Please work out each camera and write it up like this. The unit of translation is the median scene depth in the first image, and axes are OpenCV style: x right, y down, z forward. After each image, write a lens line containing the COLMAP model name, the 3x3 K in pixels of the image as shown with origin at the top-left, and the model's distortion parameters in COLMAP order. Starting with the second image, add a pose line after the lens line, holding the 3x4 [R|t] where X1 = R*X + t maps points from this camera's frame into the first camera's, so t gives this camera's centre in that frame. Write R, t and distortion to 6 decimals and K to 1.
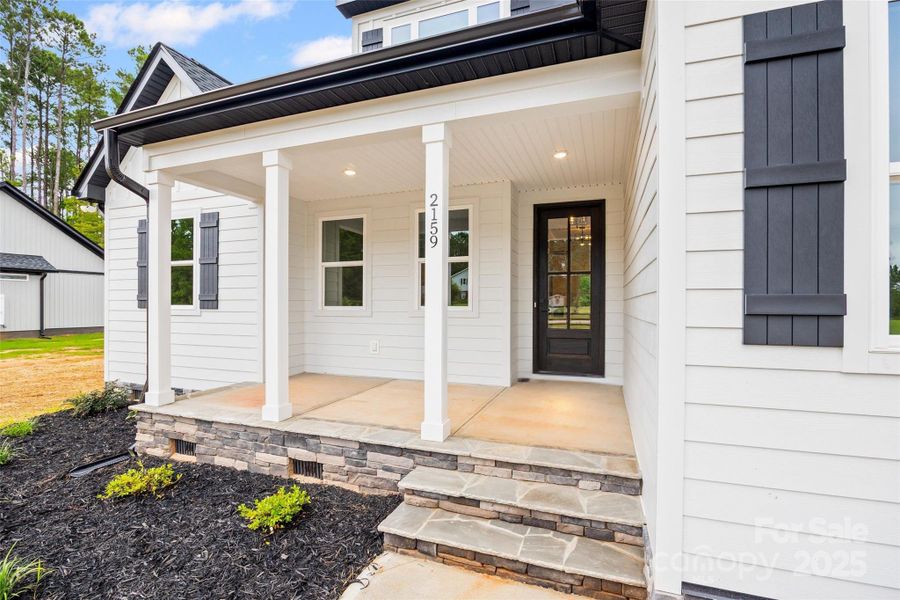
lens RADIAL K [[413.5, 0, 451.6], [0, 413.5, 305.8], [0, 0, 1]] dist [-0.000828, -0.000125]
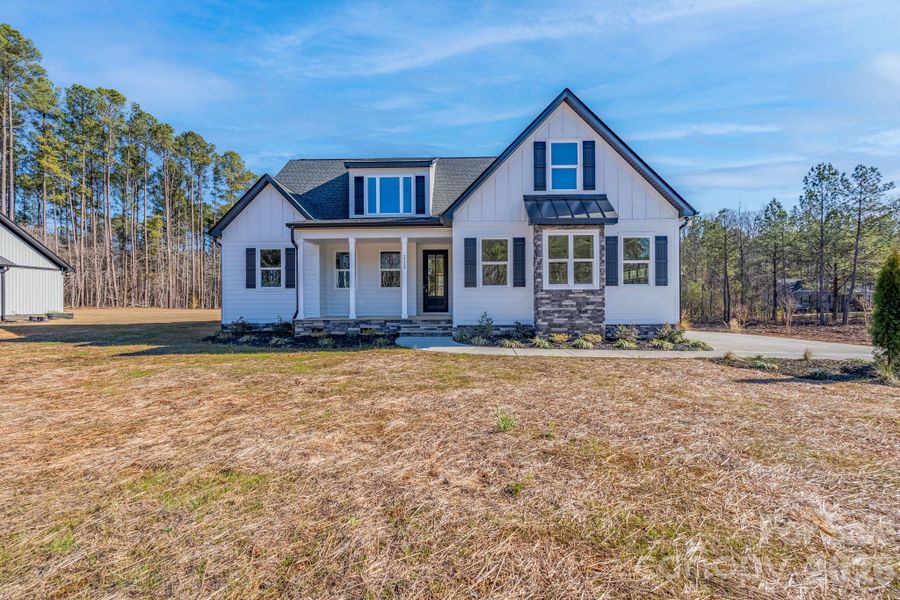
lens RADIAL K [[516.0, 0, 447.7], [0, 516.0, 302.8], [0, 0, 1]] dist [0.000006, -0.000074]
pose [[0.947249, -0.002683, 0.320486, -0.972198], [0.008047, 0.999849, -0.015415, 0.204317], [-0.320396, 0.017181, 0.947128, -2.976819]]
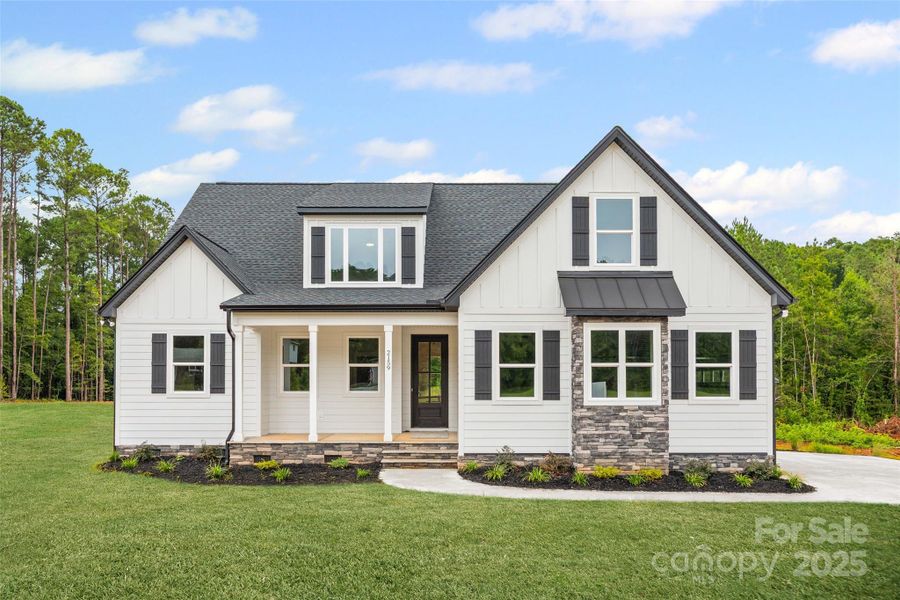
lens RADIAL K [[1000.7, 0, 452.5], [0, 1000.7, 343.7], [0, 0, 1]] dist [-0.007005, -0.010639]
pose [[0.937869, 0.010813, 0.346821, -1.544732], [0.003061, 0.999218, -0.039432, -0.042190], [-0.346976, 0.038044, 0.937102, -4.250722]]
